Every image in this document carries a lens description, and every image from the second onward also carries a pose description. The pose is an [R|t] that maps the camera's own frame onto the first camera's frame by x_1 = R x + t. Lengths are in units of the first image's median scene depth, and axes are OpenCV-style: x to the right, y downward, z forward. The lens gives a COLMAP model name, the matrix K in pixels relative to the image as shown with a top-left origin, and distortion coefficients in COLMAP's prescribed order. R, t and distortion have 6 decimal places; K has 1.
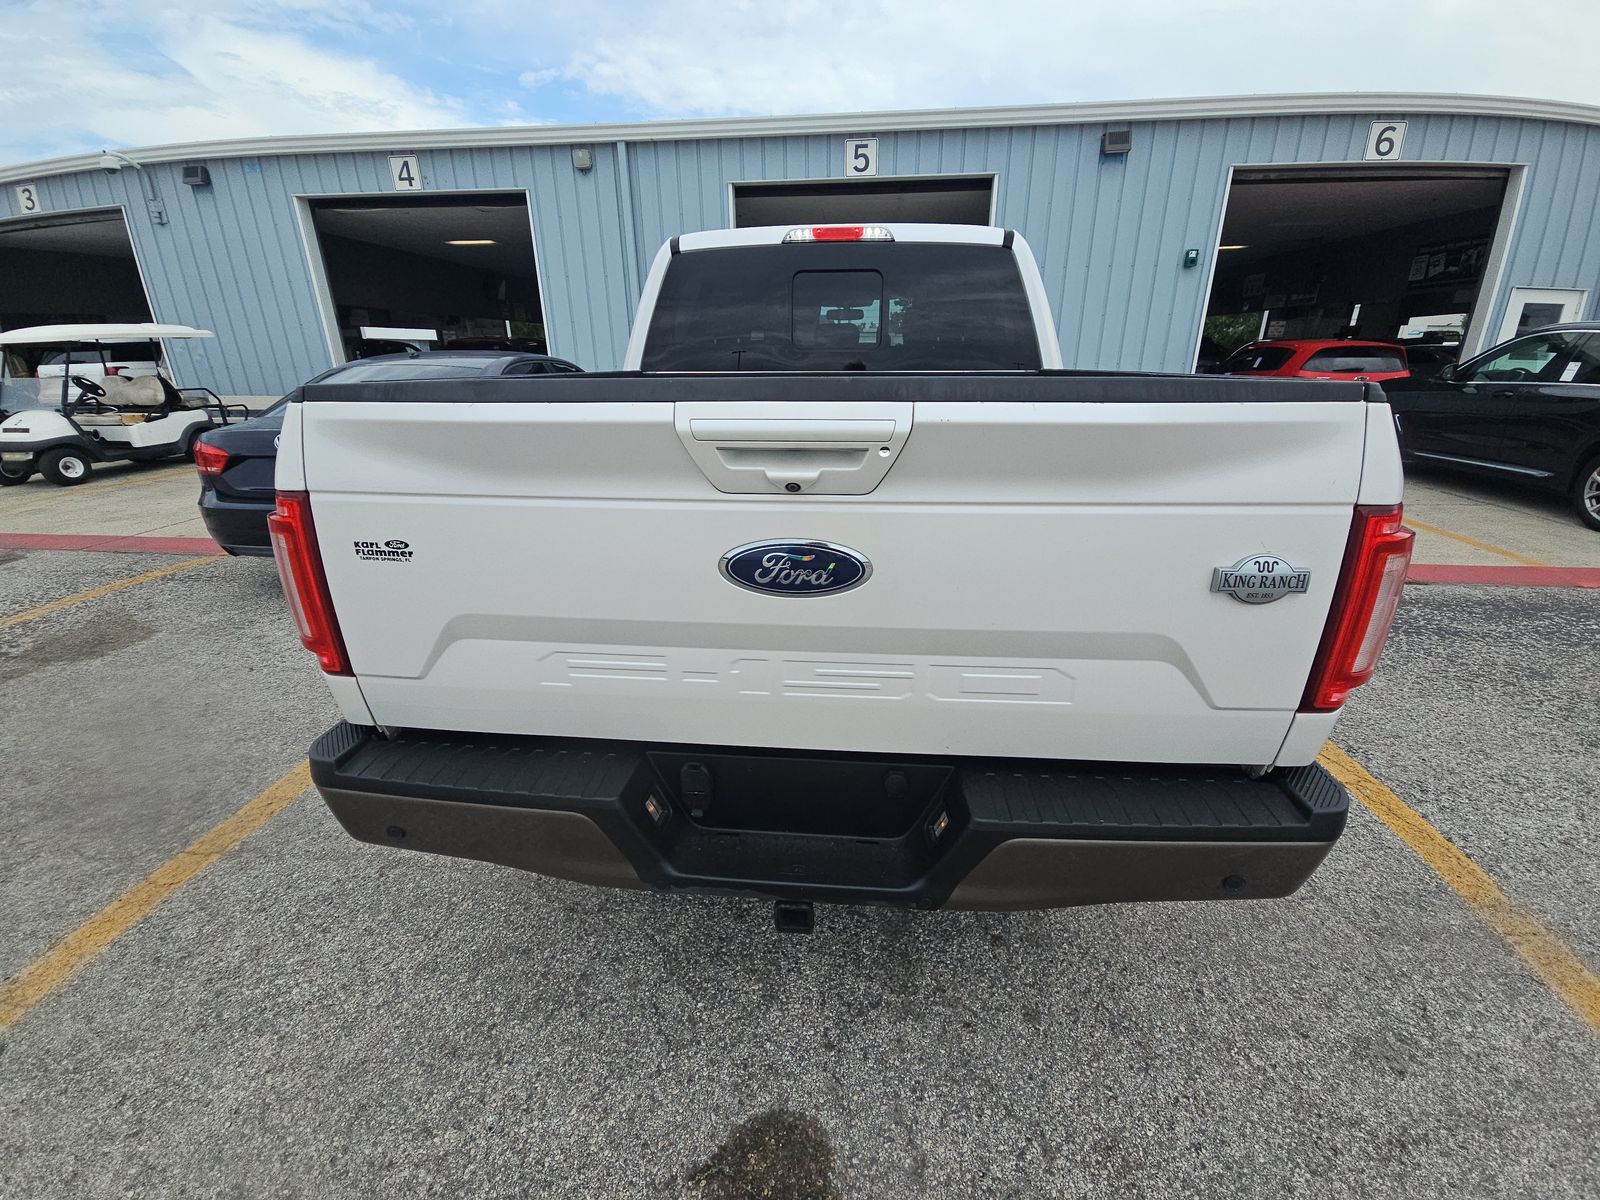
lens RADIAL K [[663.8, 0, 804.9], [0, 663.8, 589.9], [0, 0, 1]] dist [0.064565, -0.036105]
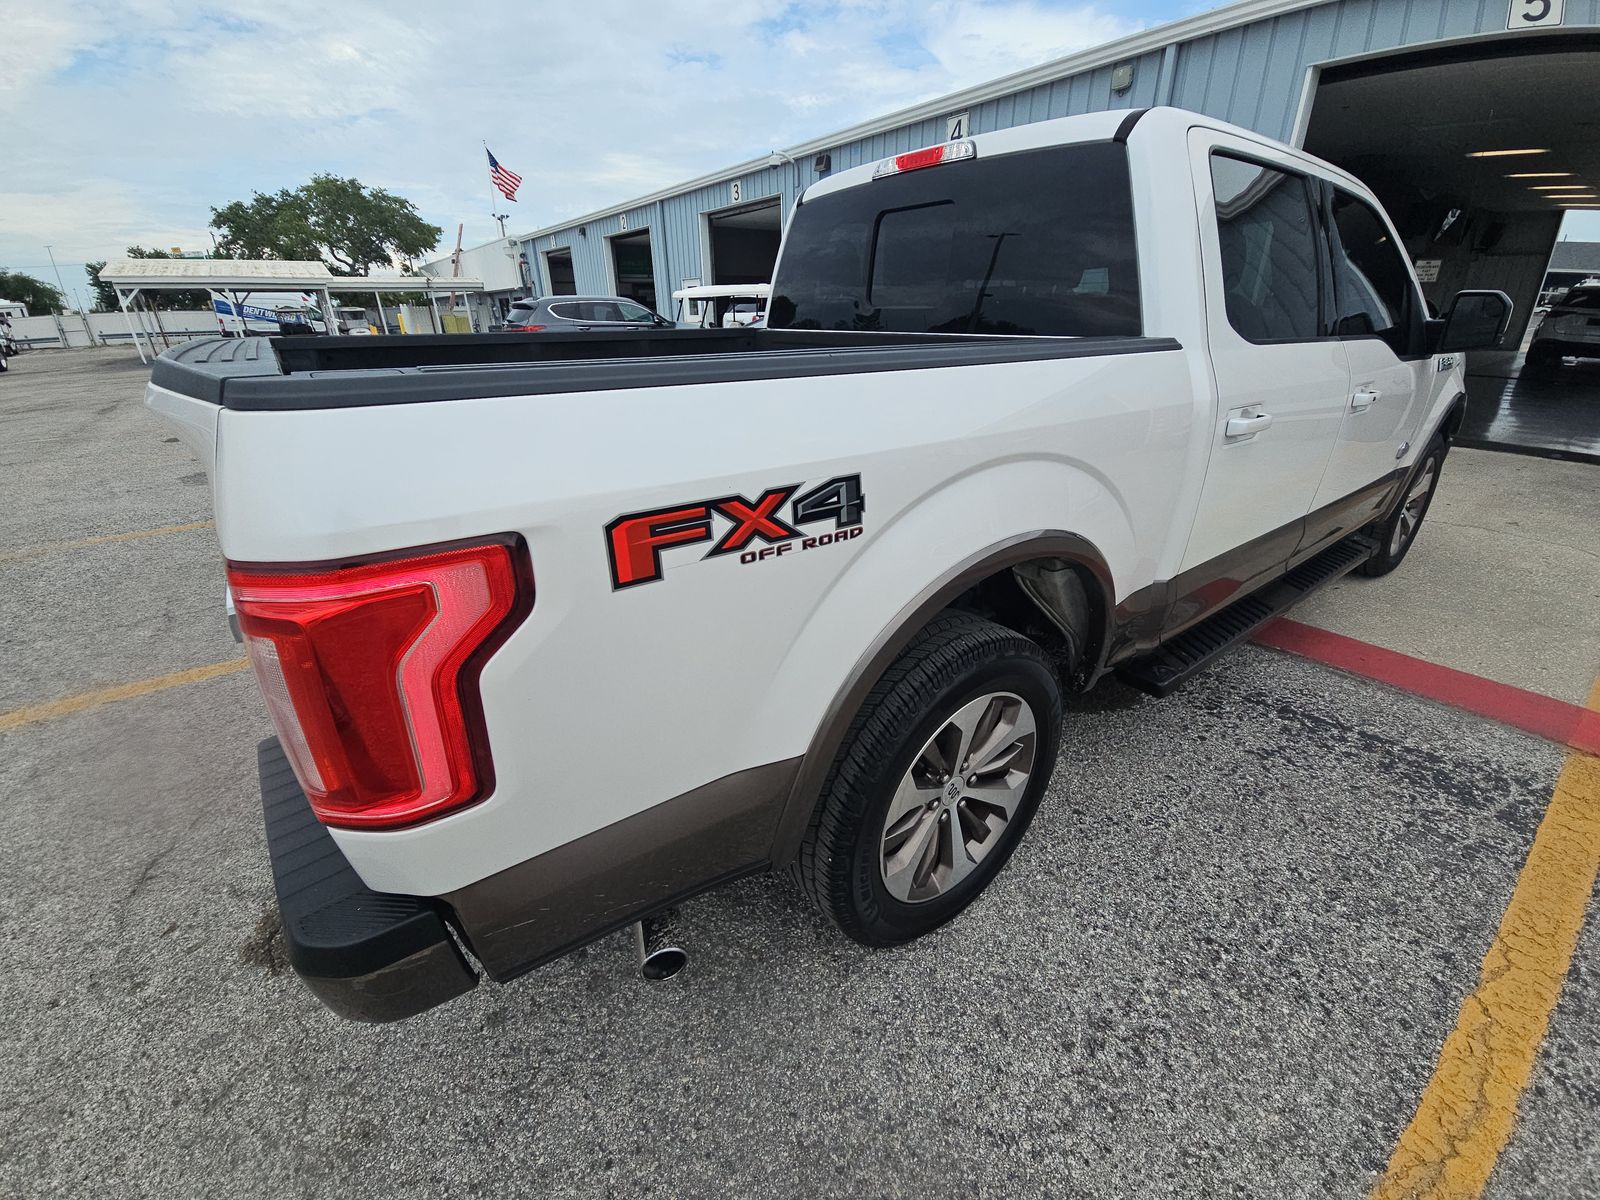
lens RADIAL K [[663.8, 0, 804.9], [0, 663.8, 589.9], [0, 0, 1]] dist [0.064565, -0.036105]
pose [[0.654122, 0.297717, -0.695334, 0.225975], [-0.249385, 0.952765, 0.173335, -0.047156], [0.714095, 0.060023, 0.697471, 0.122045]]
